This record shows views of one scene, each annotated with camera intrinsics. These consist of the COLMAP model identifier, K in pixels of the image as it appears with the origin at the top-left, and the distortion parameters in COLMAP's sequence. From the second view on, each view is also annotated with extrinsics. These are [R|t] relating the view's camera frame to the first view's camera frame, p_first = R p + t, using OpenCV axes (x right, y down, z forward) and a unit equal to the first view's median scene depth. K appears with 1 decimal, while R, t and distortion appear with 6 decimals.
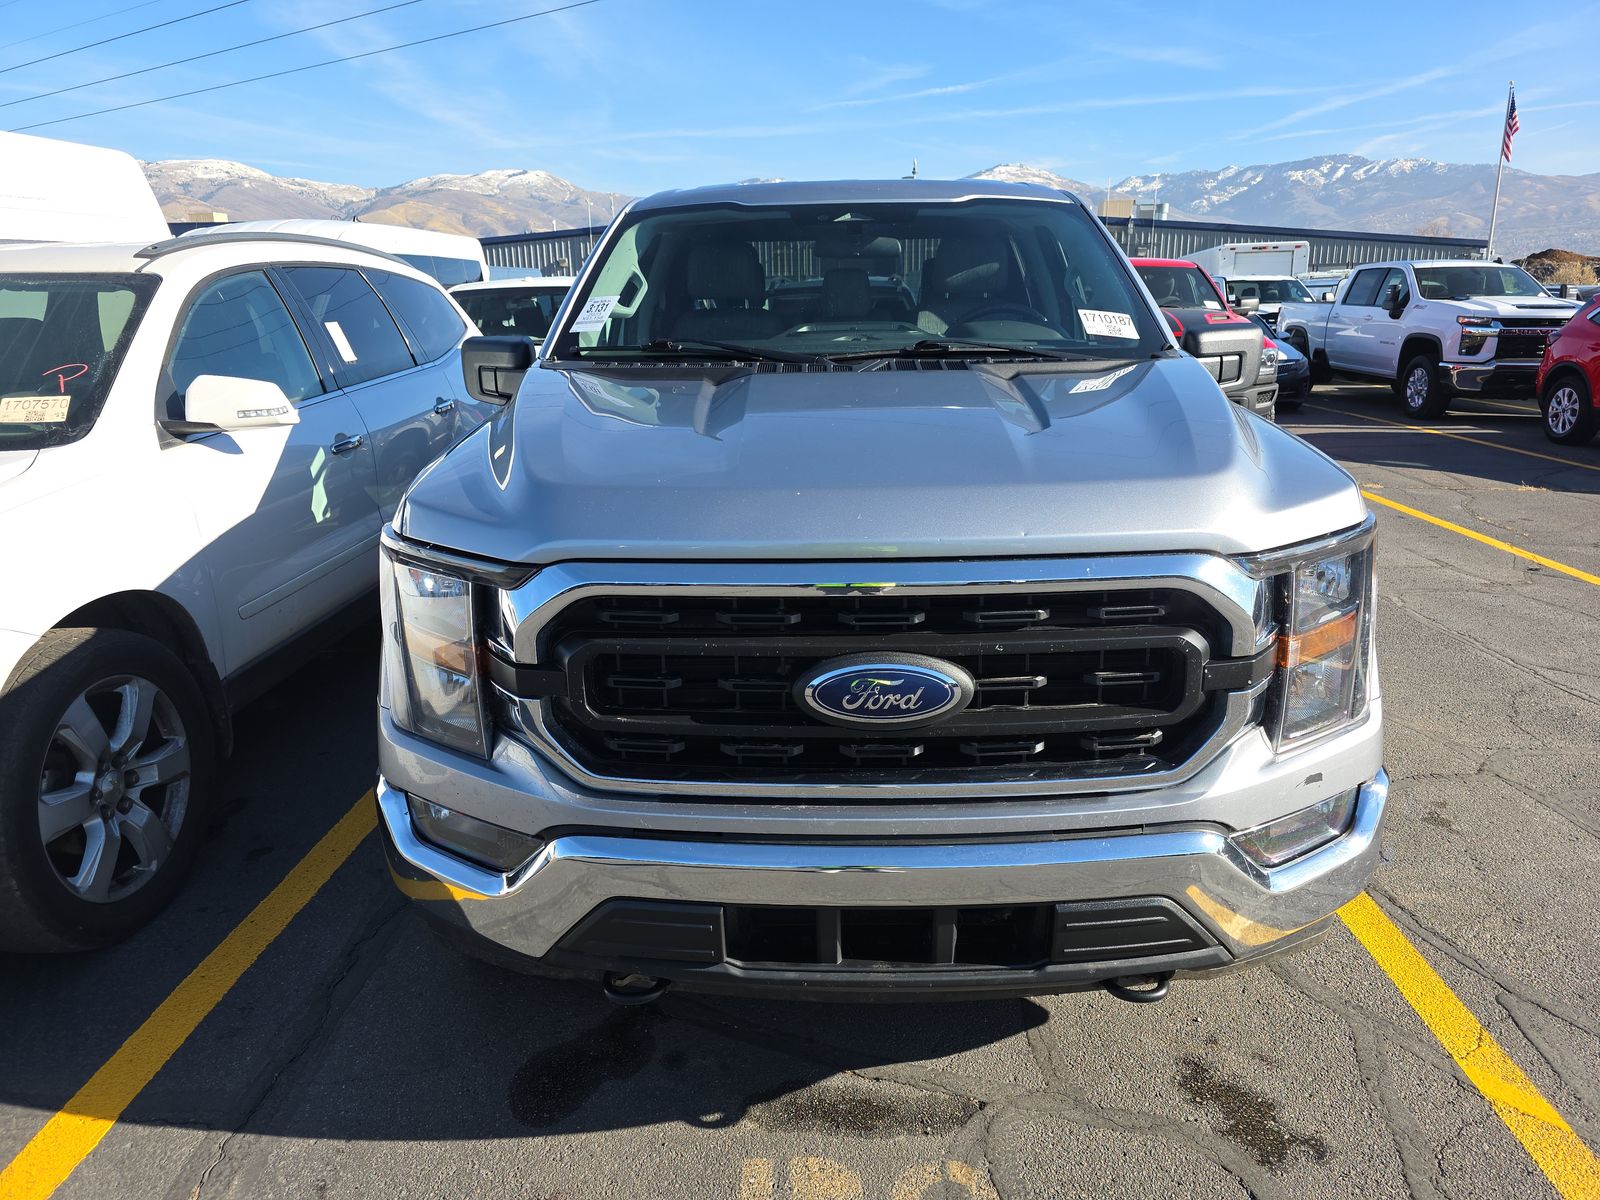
lens RADIAL K [[1102.3, 0, 800.0], [0, 1102.3, 600.0], [0, 0, 1]] dist [0.076519, -0.079253]
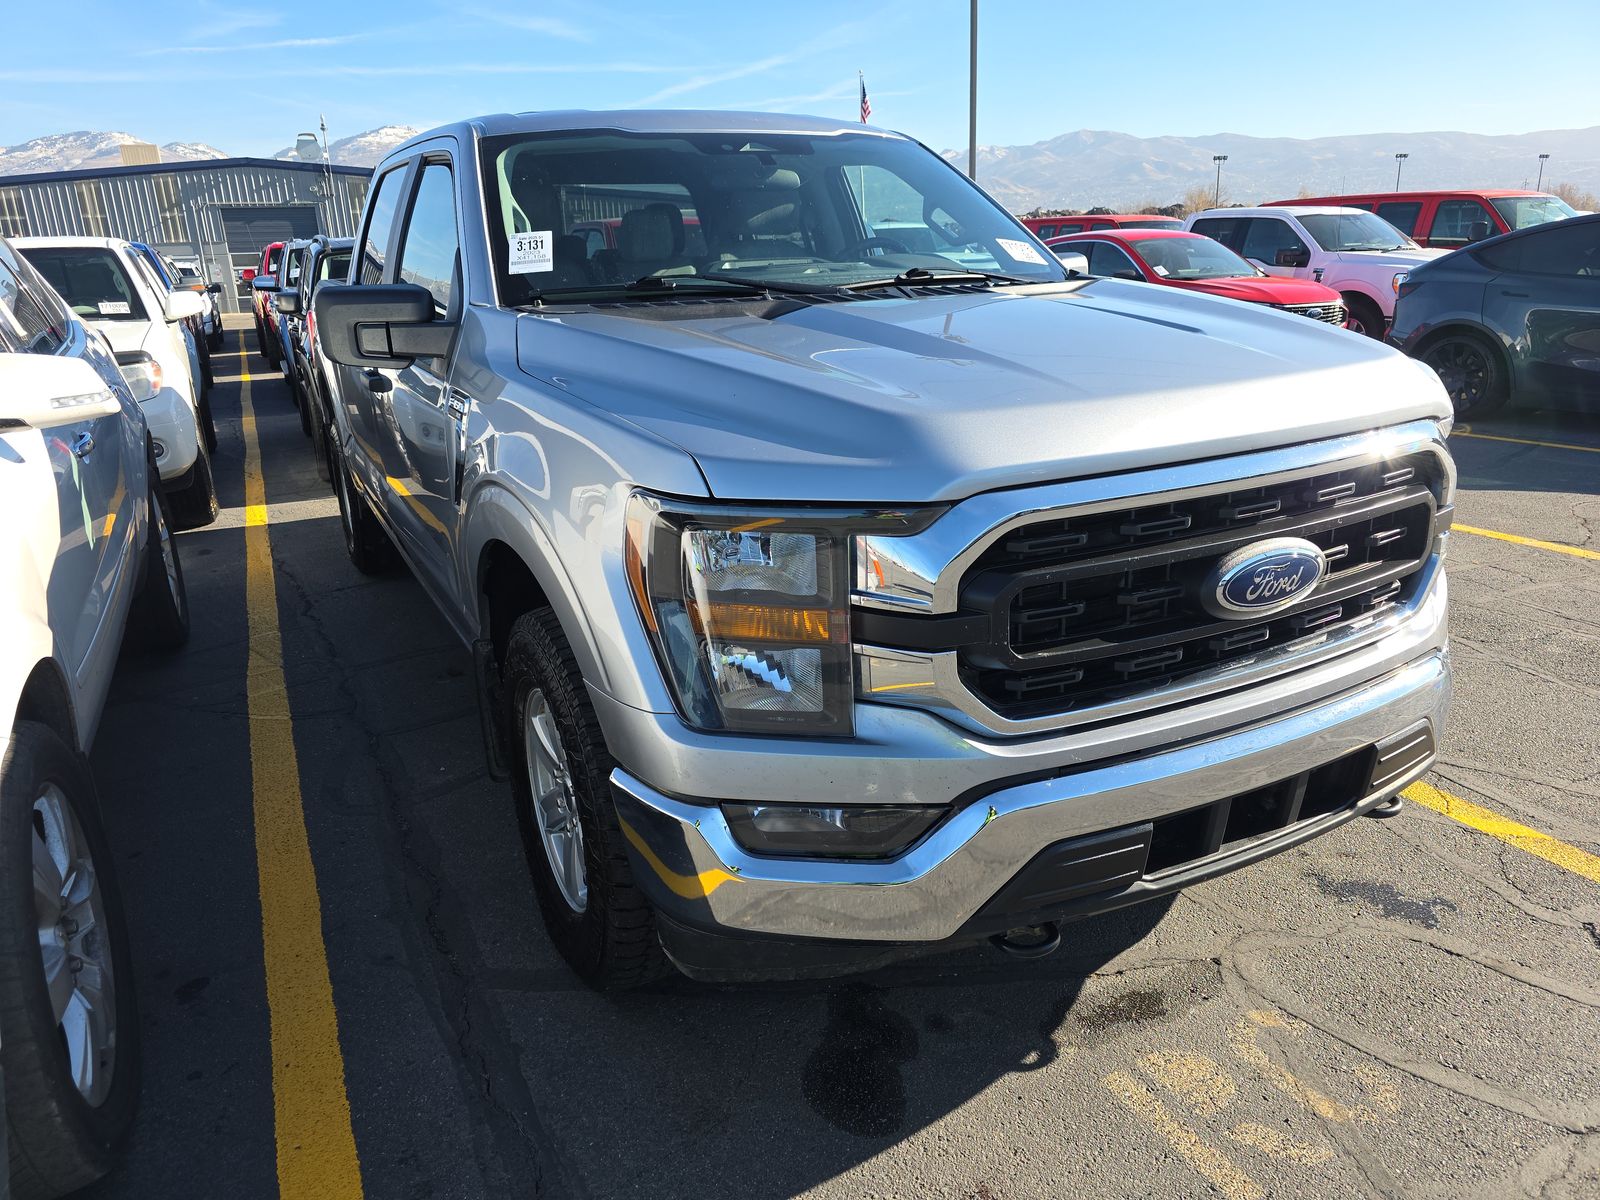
lens RADIAL K [[1105.1, 0, 796.8], [0, 1105.1, 588.5], [0, 0, 1]] dist [0.077682, -0.084826]
pose [[0.873169, -0.157367, 0.461315, -0.591165], [0.150554, 0.987243, 0.051810, -0.020884], [-0.463583, 0.024214, 0.885723, 0.201149]]
